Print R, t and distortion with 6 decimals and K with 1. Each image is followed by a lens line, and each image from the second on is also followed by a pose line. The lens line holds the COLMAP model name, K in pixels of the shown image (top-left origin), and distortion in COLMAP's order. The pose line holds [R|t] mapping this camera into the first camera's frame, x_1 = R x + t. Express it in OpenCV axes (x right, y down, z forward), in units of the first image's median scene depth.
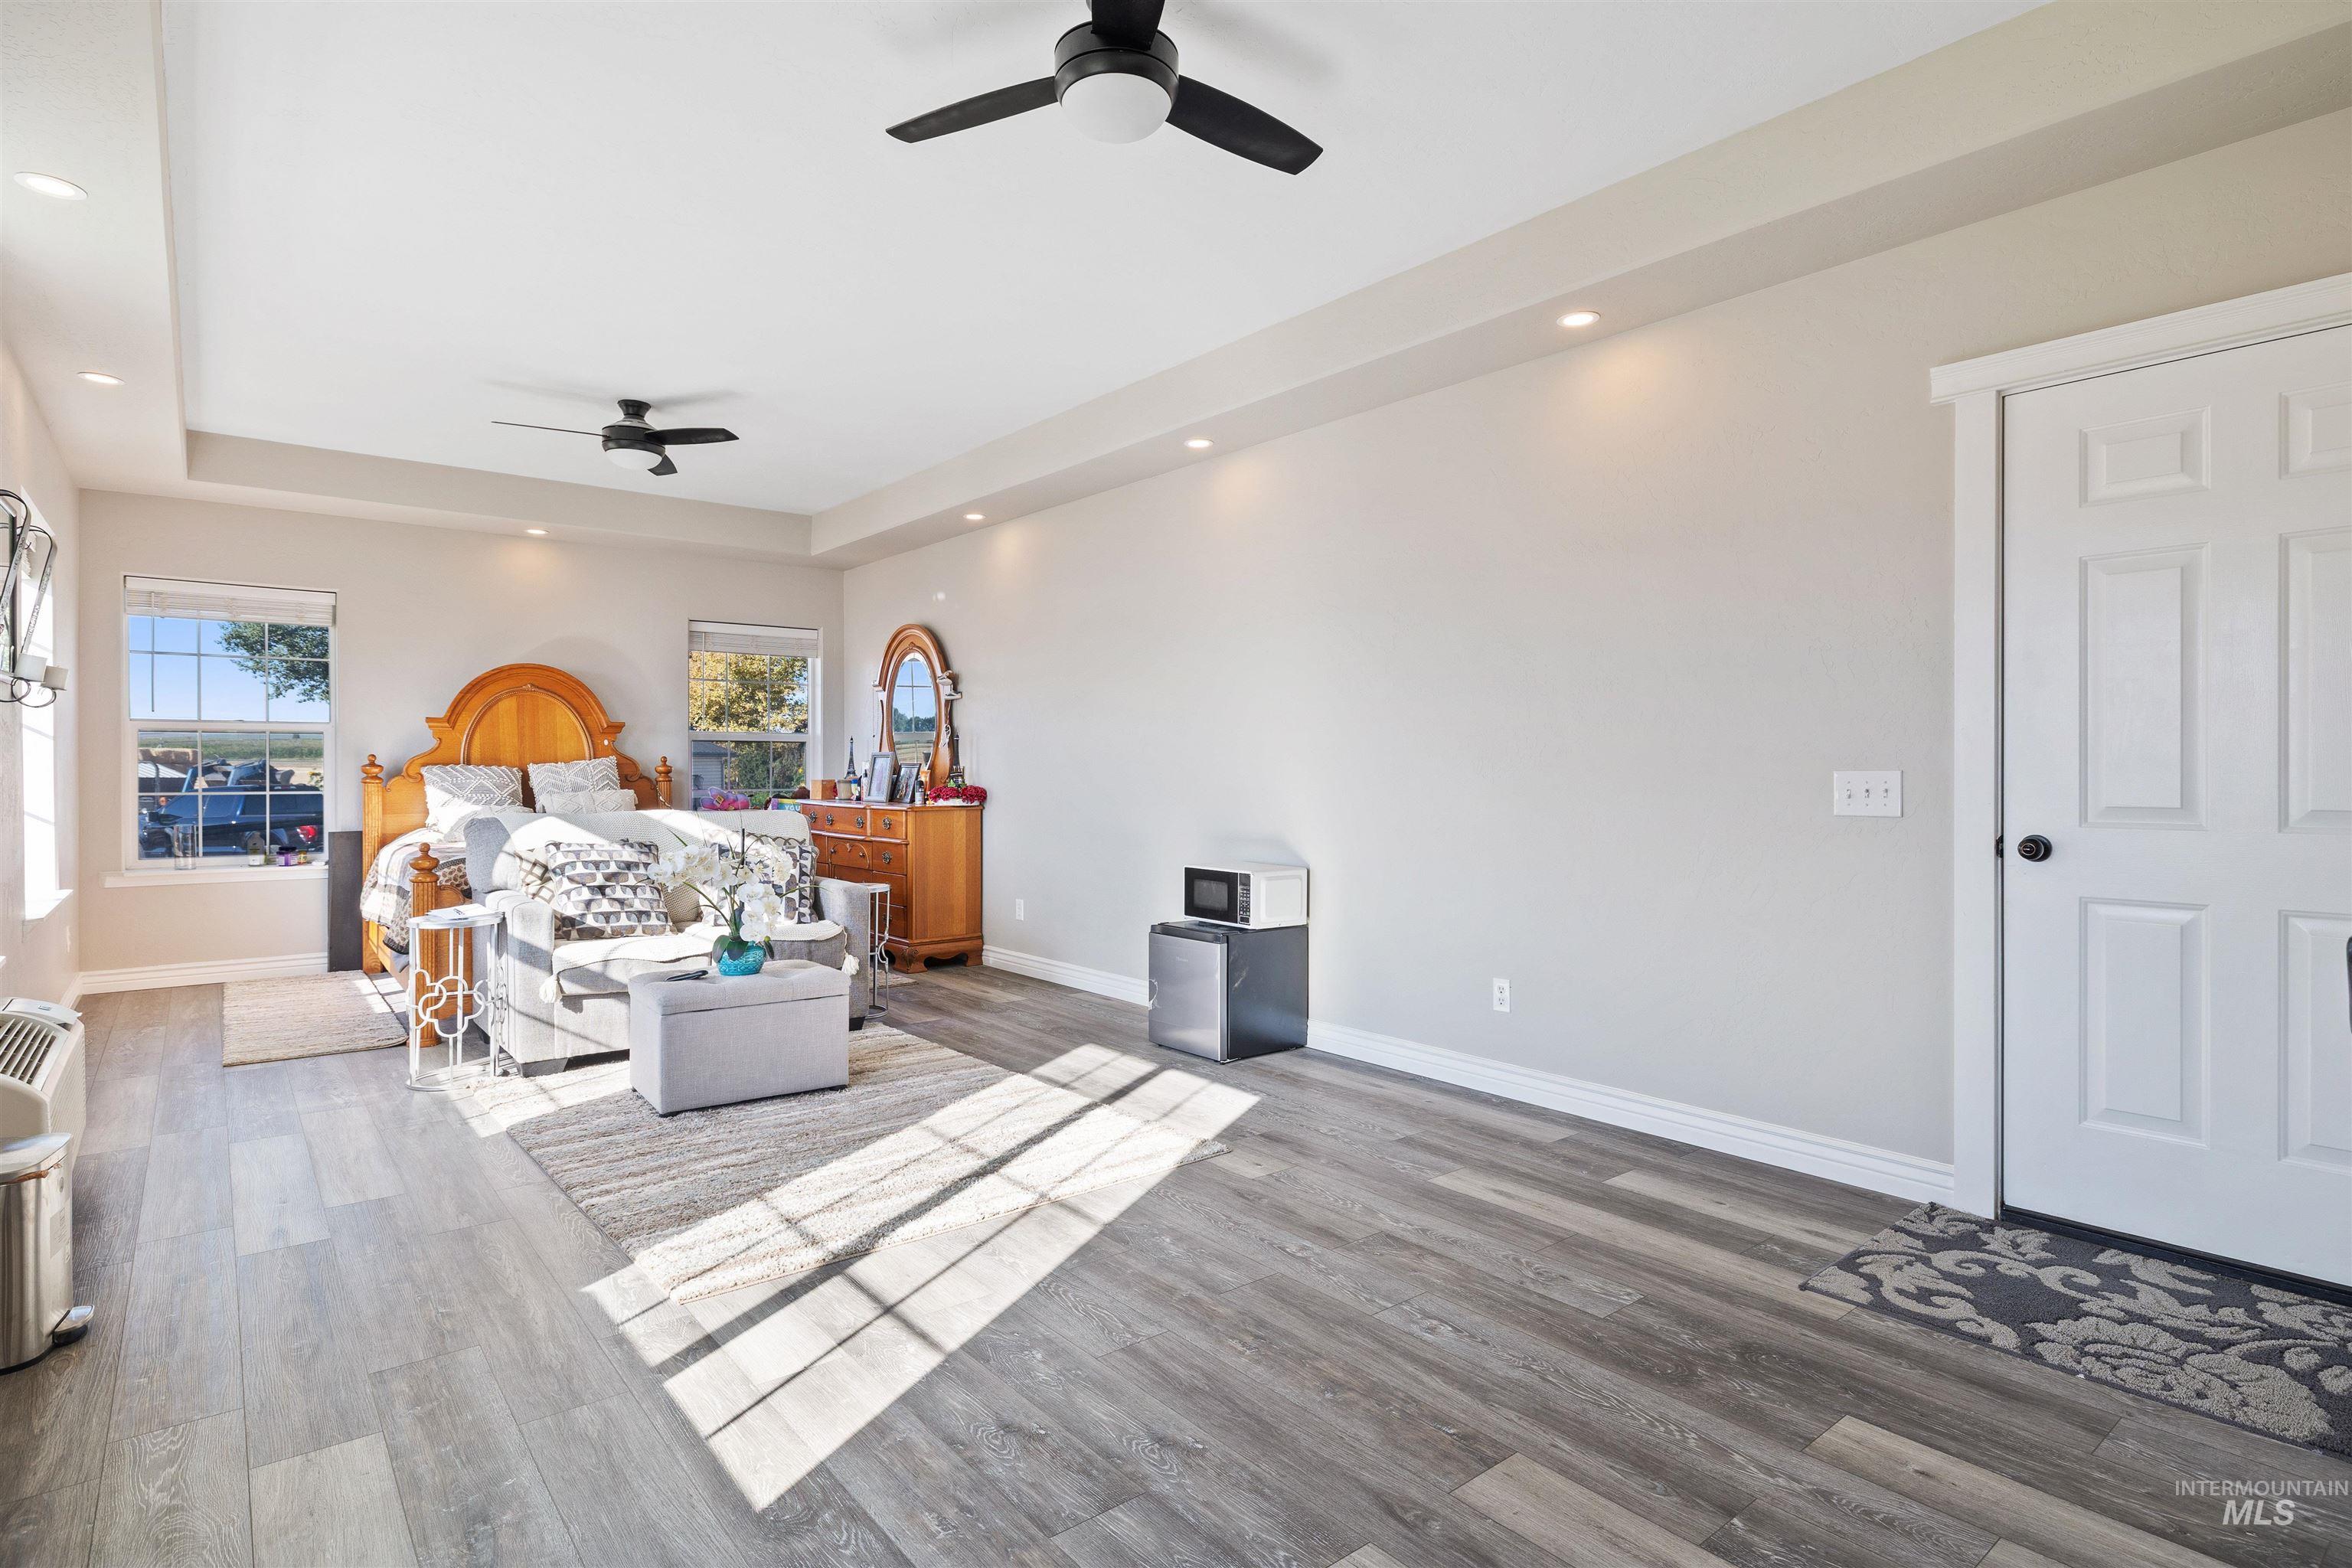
lens RADIAL K [[1207.9, 0, 1181.5], [0, 1207.9, 777.7], [0, 0, 1]] dist [-0.004464, 0.000101]
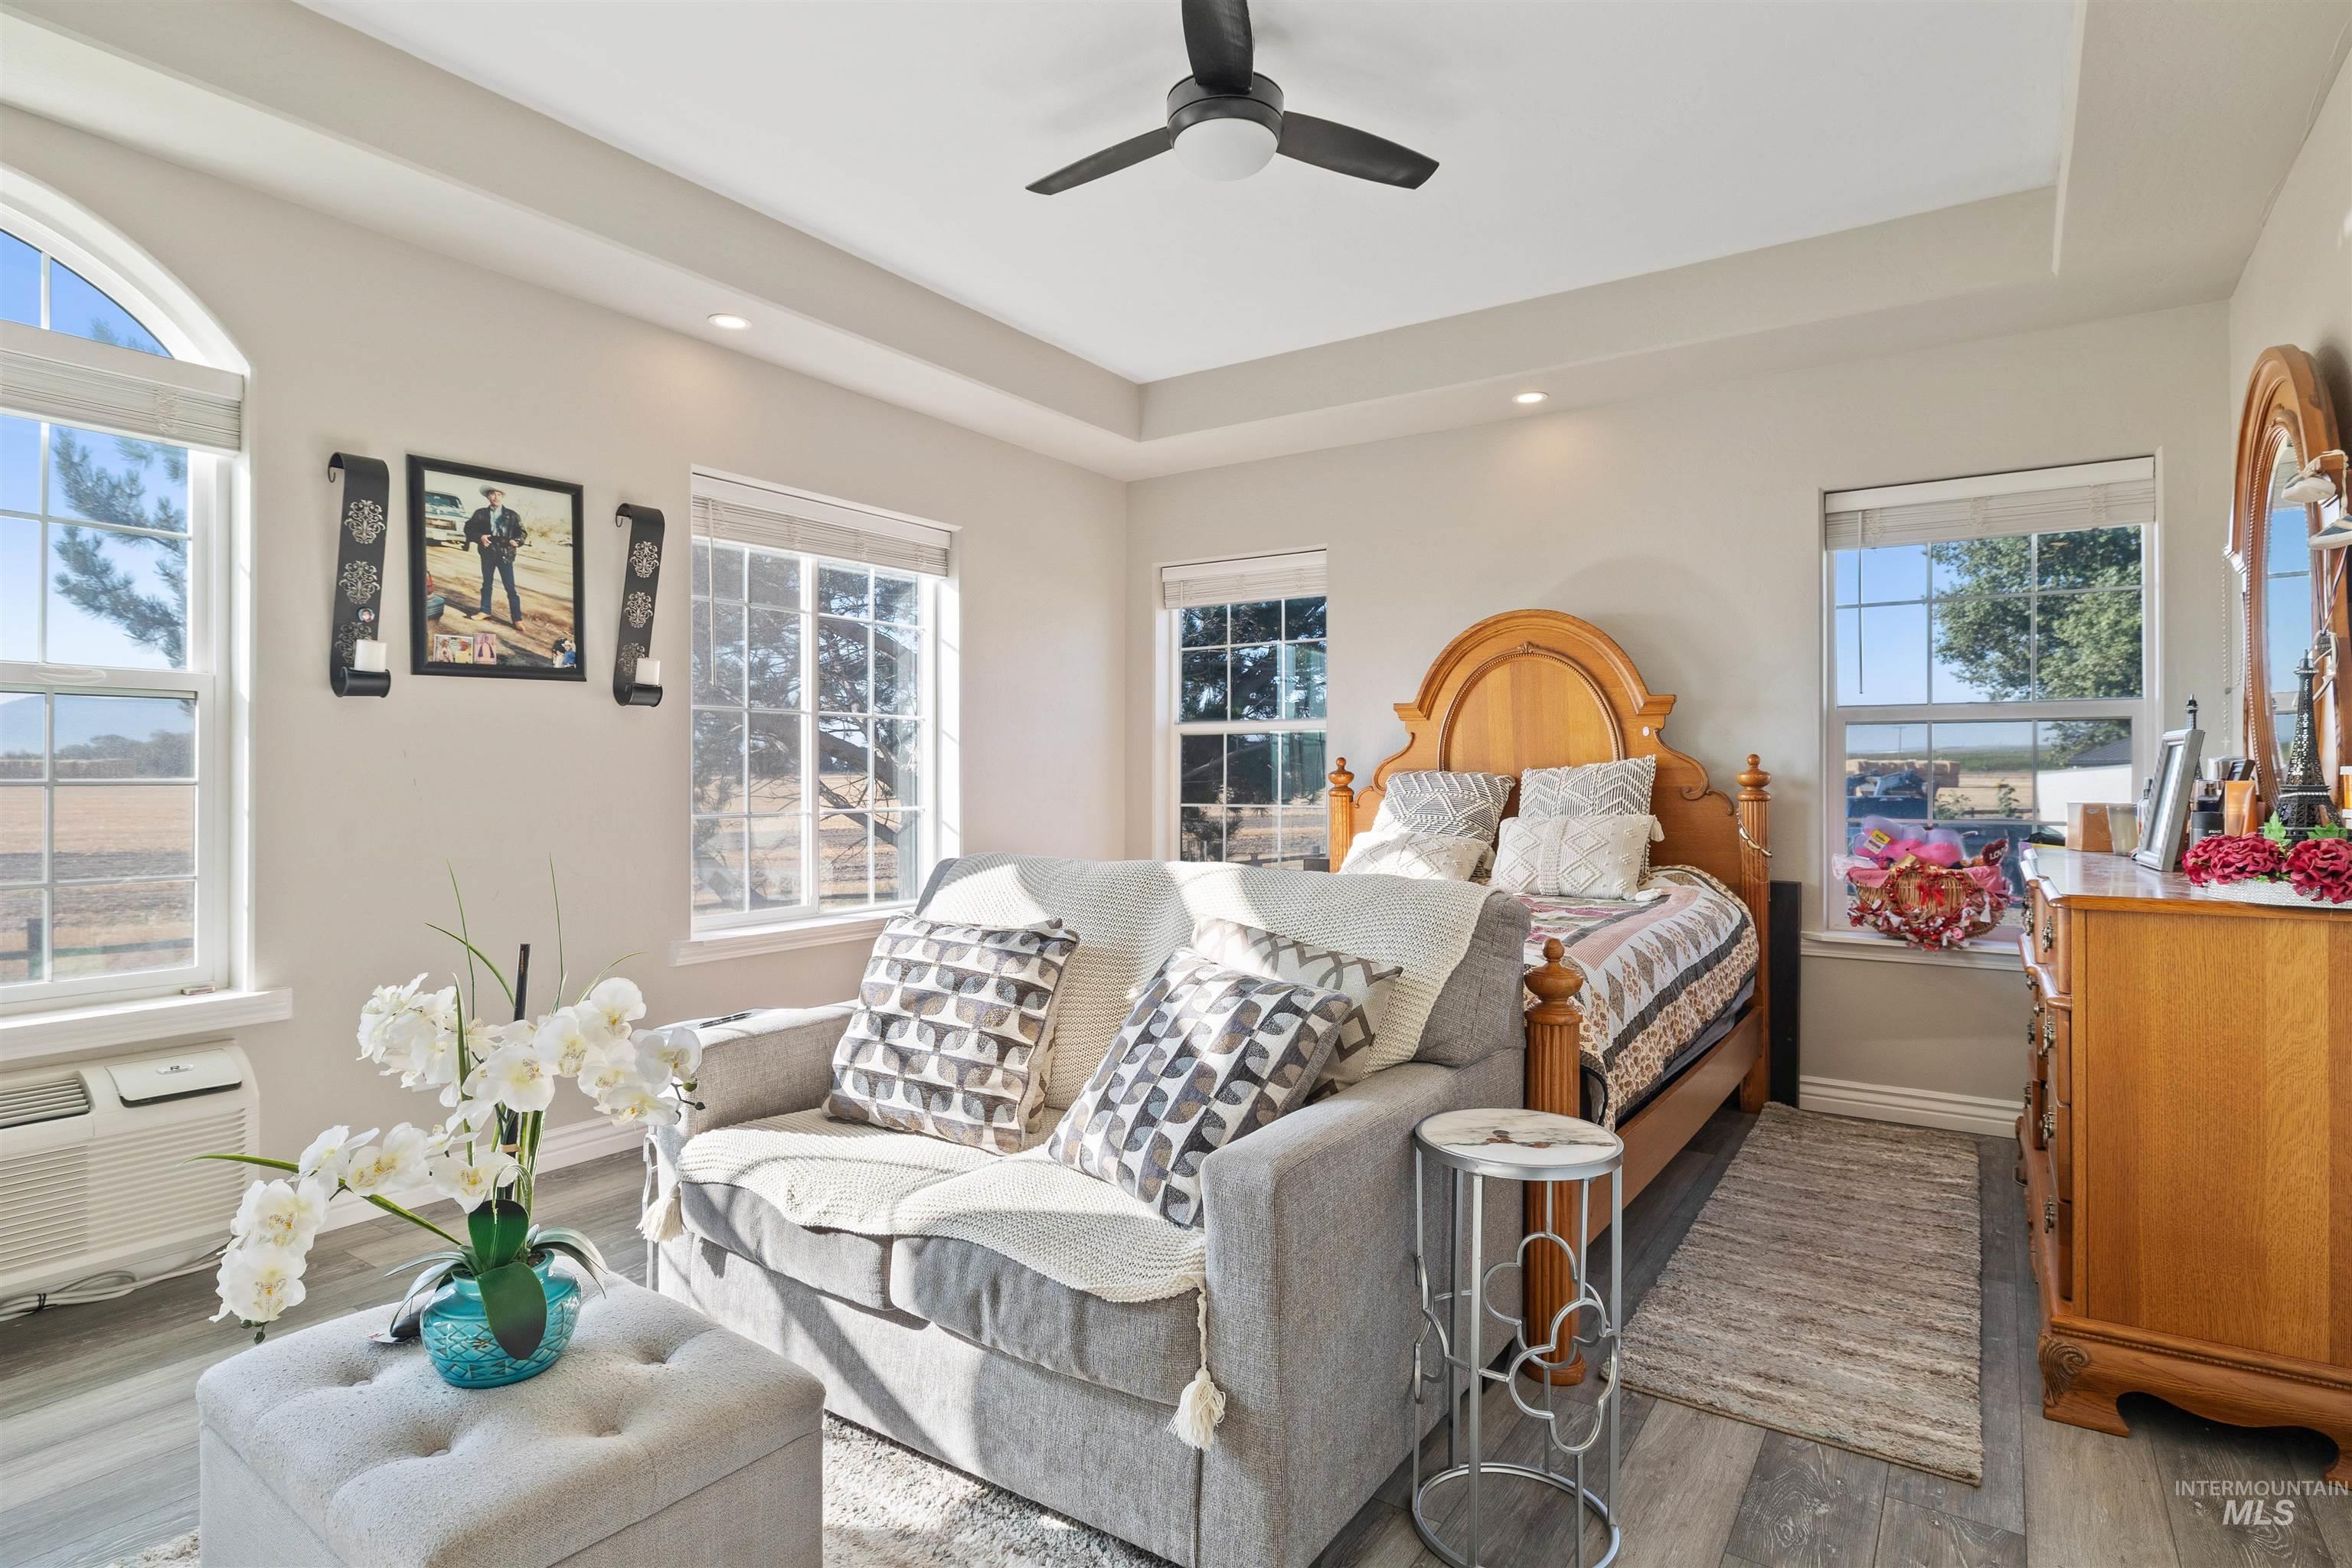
lens RADIAL K [[1202.4, 0, 1176.0], [0, 1202.4, 784.0], [0, 0, 1]] dist [0.016992, 0.000293]
pose [[0.300577, 0.005377, -0.953742, 0.025223], [-0.008074, 0.999963, 0.003093, -0.009924], [0.953723, 0.006771, 0.300609, 1.546940]]
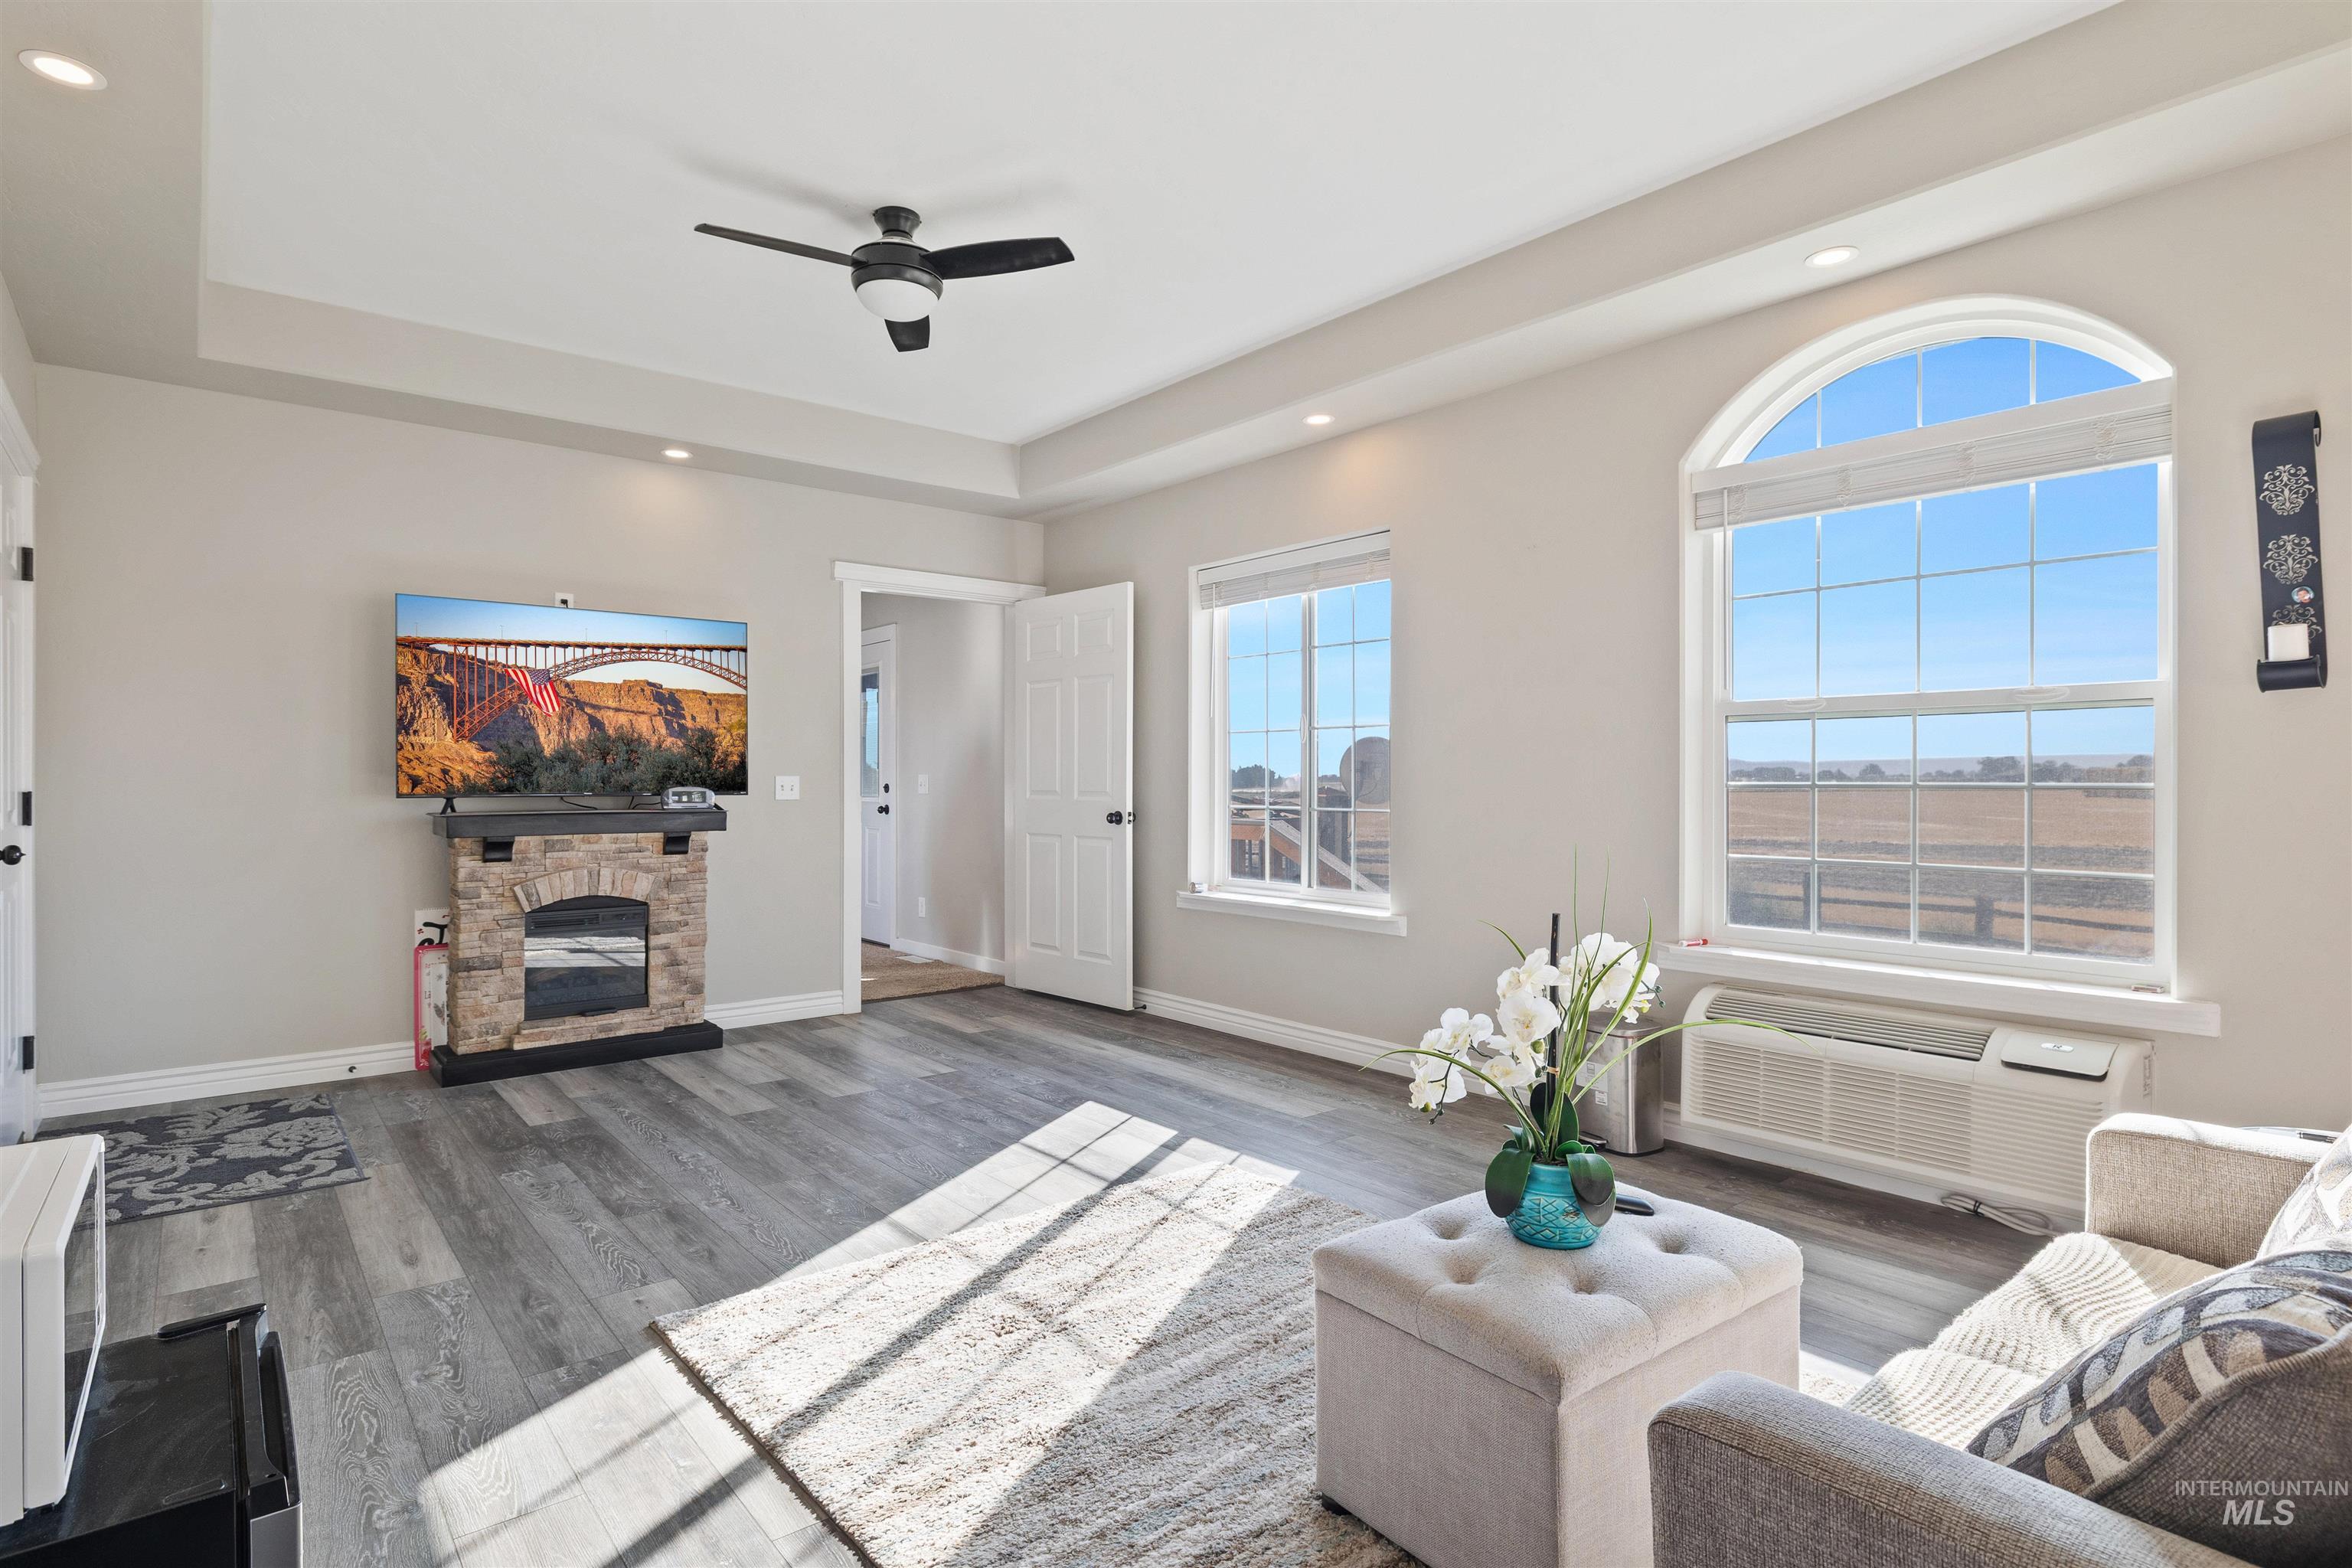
lens RADIAL K [[1207.9, 0, 1181.5], [0, 1207.9, 777.7], [0, 0, 1]] dist [-0.004464, 0.000101]
pose [[-0.999991, 0.000143, -0.004127, -0.321534], [0.000114, 0.999976, 0.006916, -0.016342], [0.004128, 0.006915, -0.999968, 2.059078]]
